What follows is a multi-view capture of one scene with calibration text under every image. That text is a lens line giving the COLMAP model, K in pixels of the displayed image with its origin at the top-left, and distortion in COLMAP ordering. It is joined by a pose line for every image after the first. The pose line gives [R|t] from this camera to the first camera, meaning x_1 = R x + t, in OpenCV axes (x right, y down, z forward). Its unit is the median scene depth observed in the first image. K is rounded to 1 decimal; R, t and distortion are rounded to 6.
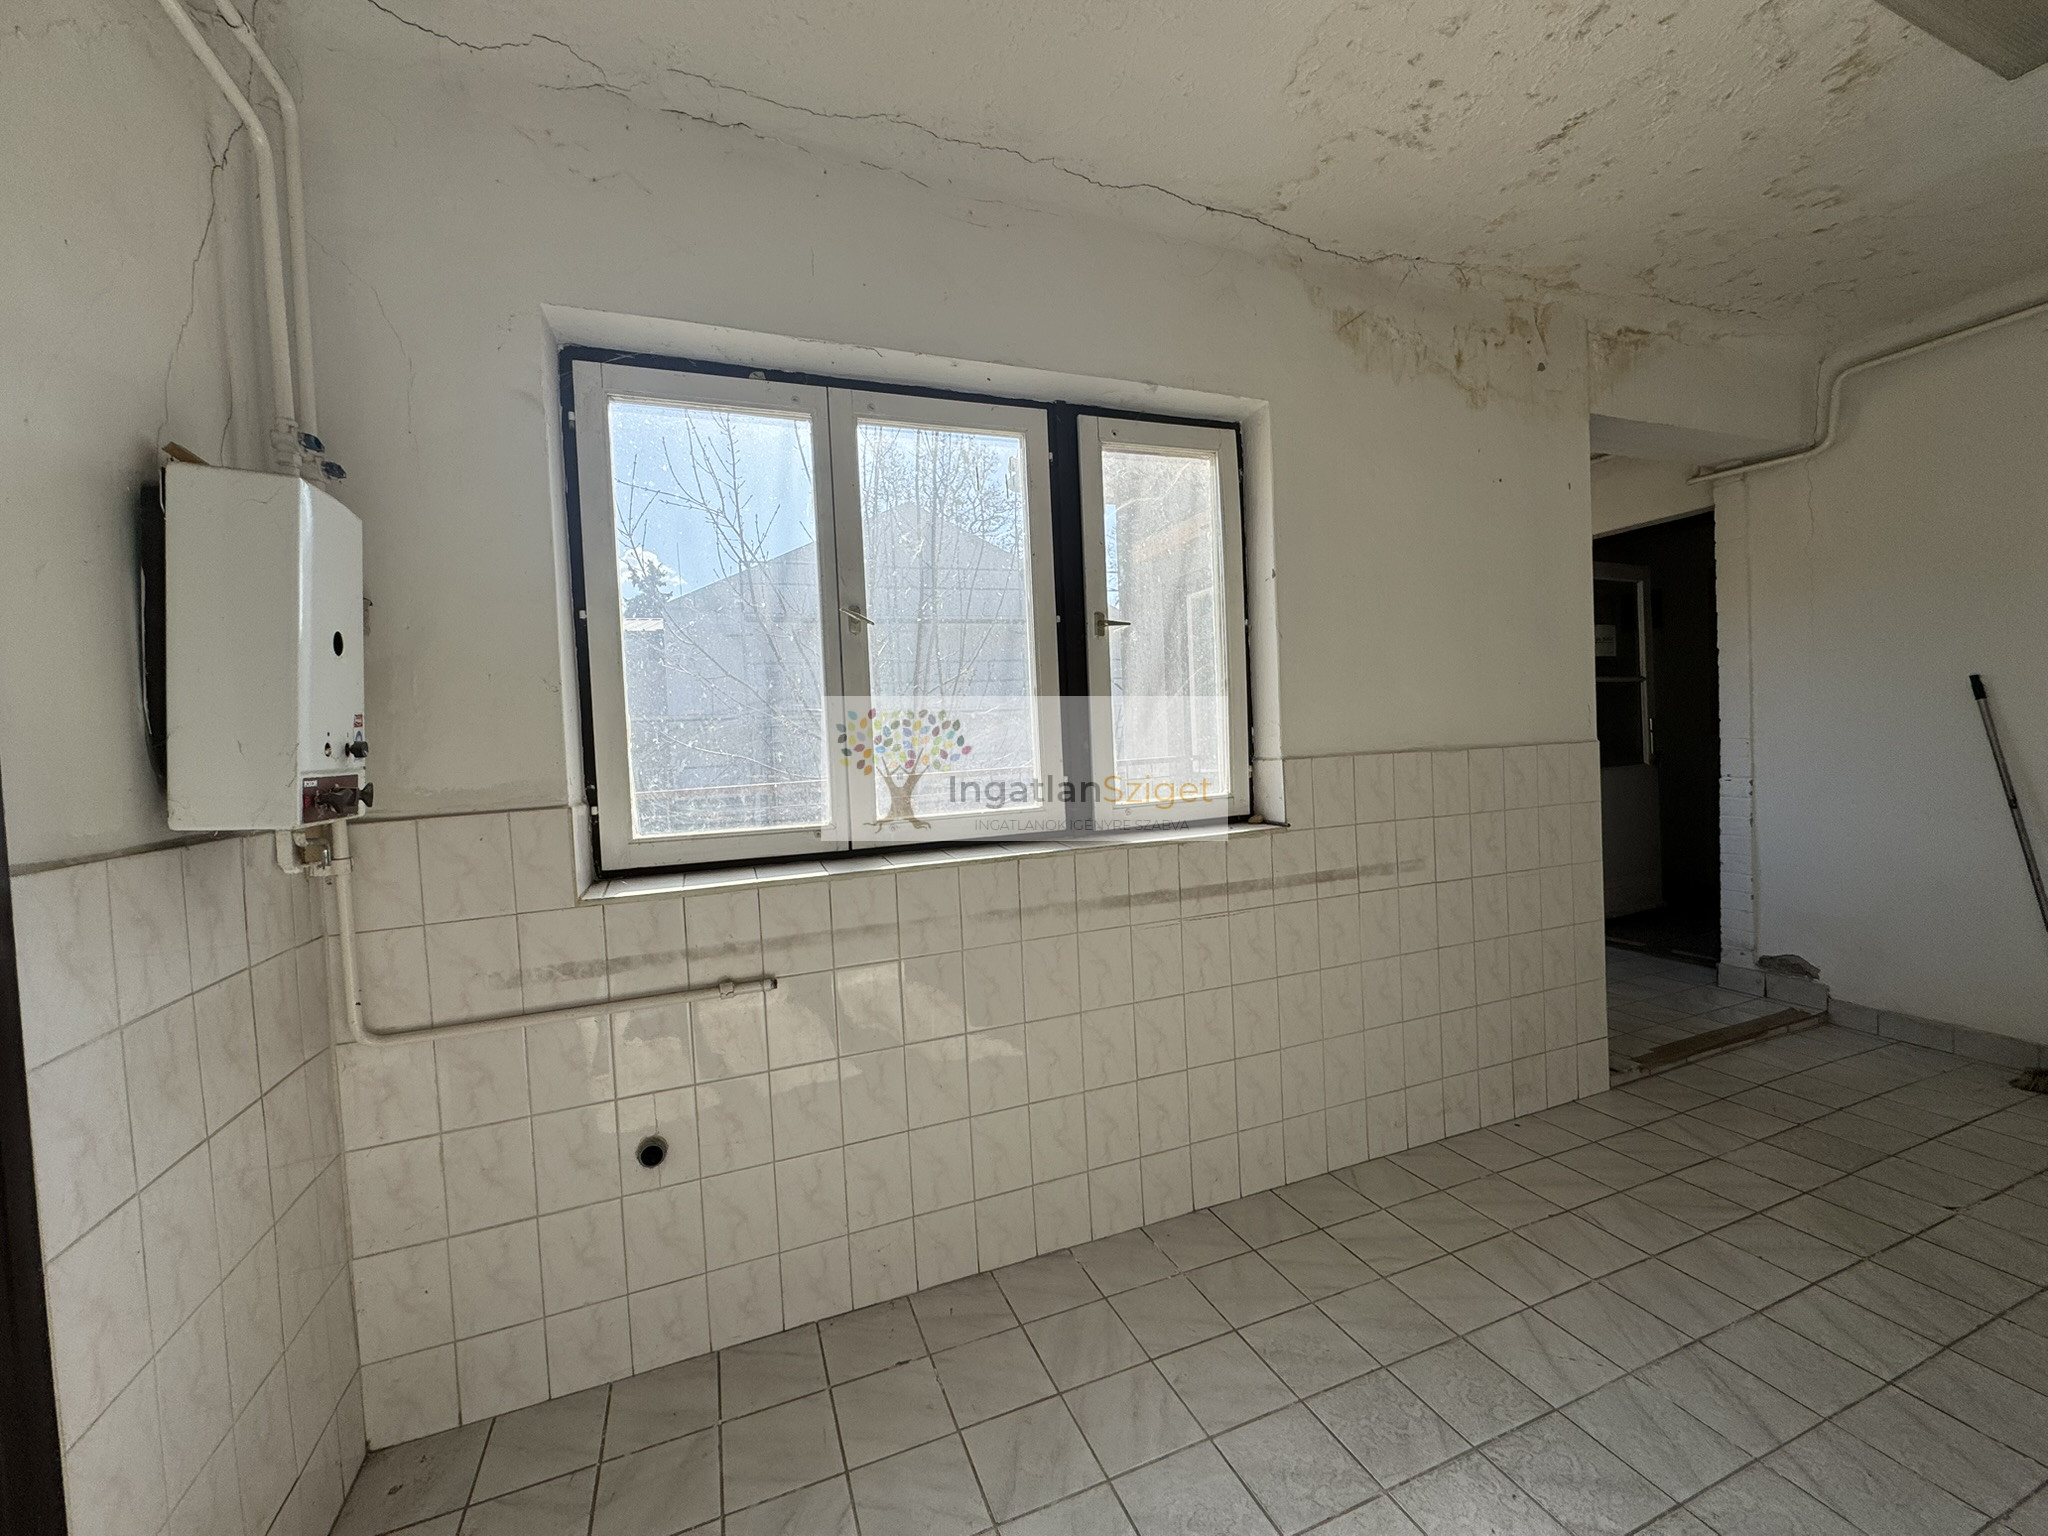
lens RADIAL K [[815.6, 0, 1022.3], [0, 815.6, 765.6], [0, 0, 1]] dist [-0.003545, 0.000664]
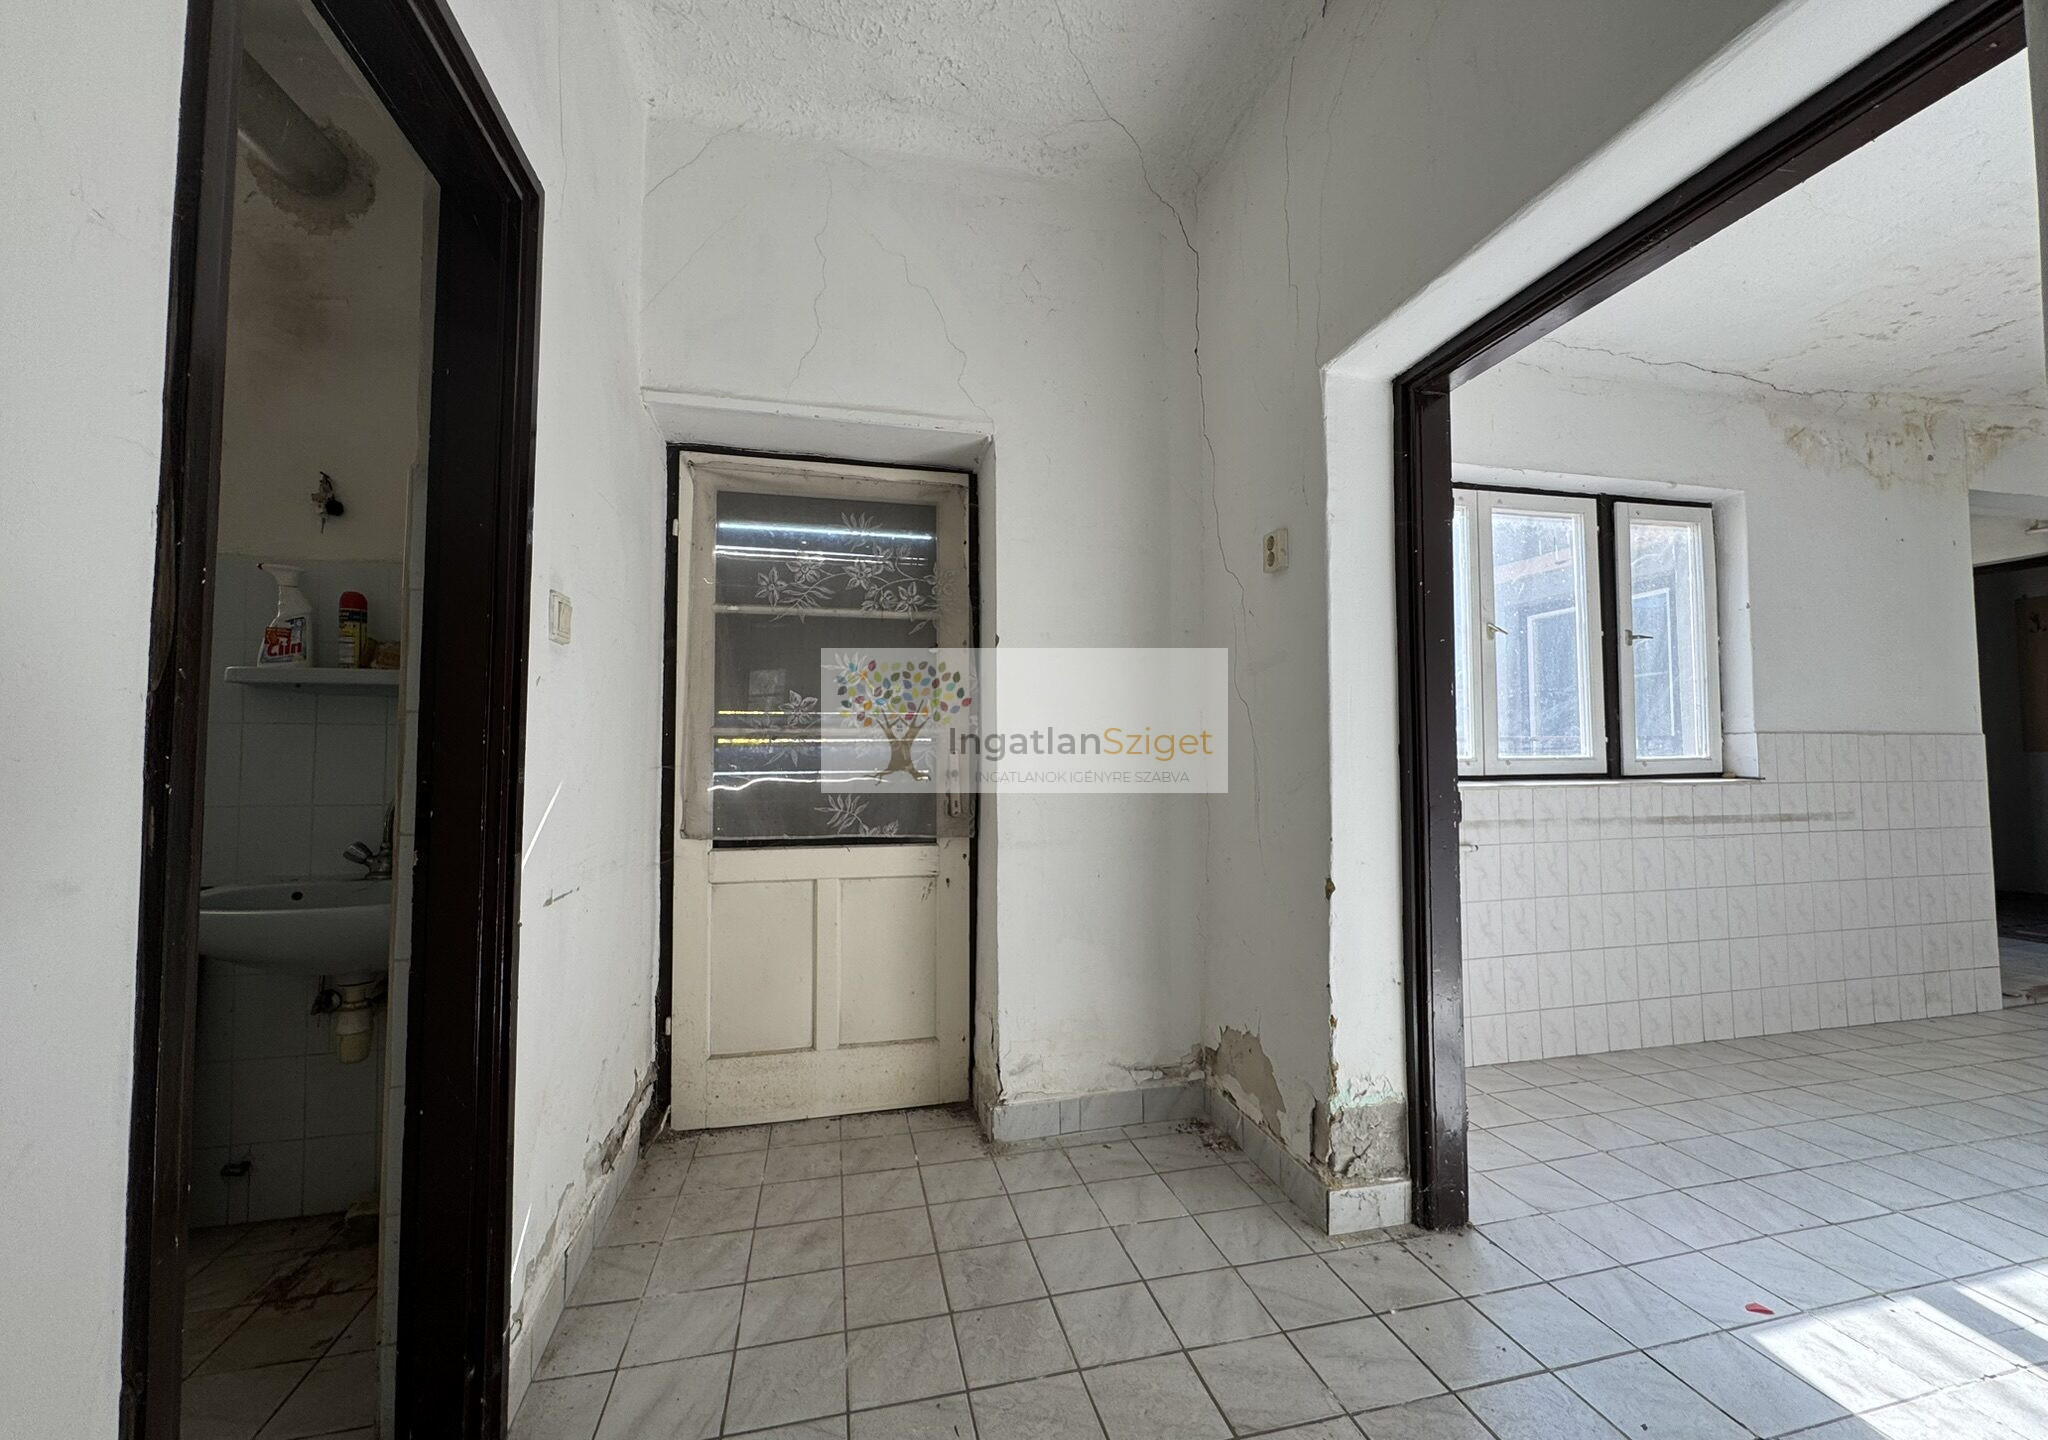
lens RADIAL K [[816.7, 0, 1024.5], [0, 816.7, 717.5], [0, 0, 1]] dist [-0.001613, -0.000134]
pose [[0.989573, 0.034469, -0.139845, -0.776915], [-0.044575, 0.996565, -0.069789, 0.125921], [0.136960, 0.075295, 0.987711, -0.617295]]
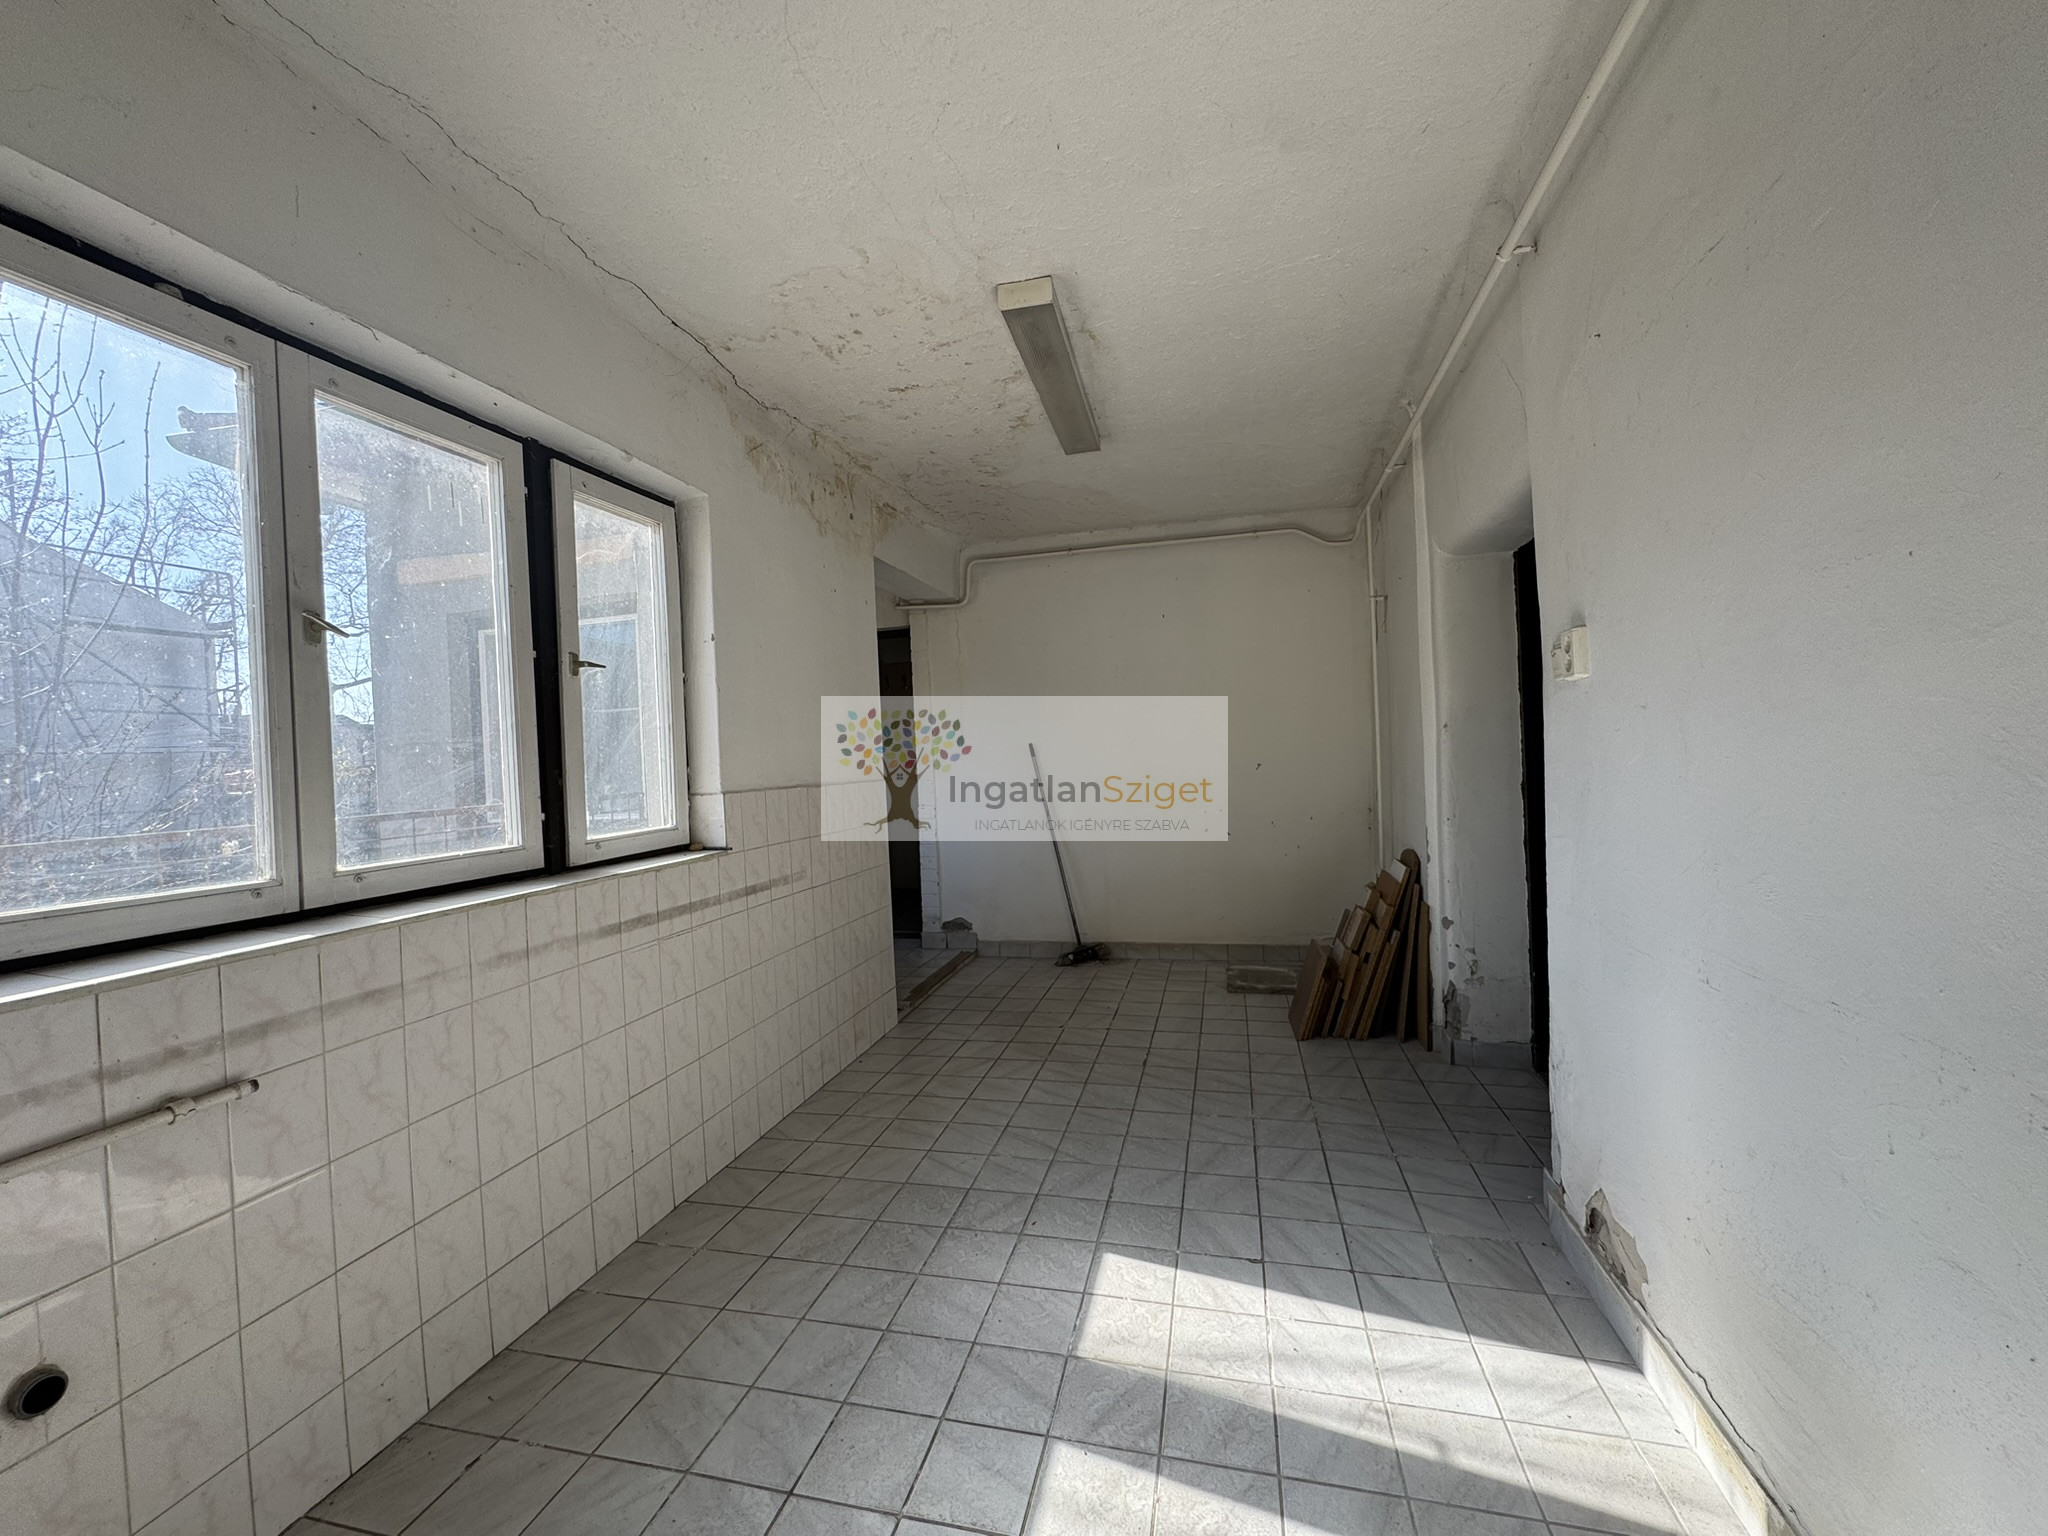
lens RADIAL K [[815.6, 0, 1022.3], [0, 815.6, 765.6], [0, 0, 1]] dist [-0.003545, 0.000664]
pose [[0.580396, 0.012228, 0.814242, -0.402044], [0.043412, 0.998001, -0.045932, 0.025456], [-0.813176, 0.062007, 0.578705, -0.044075]]
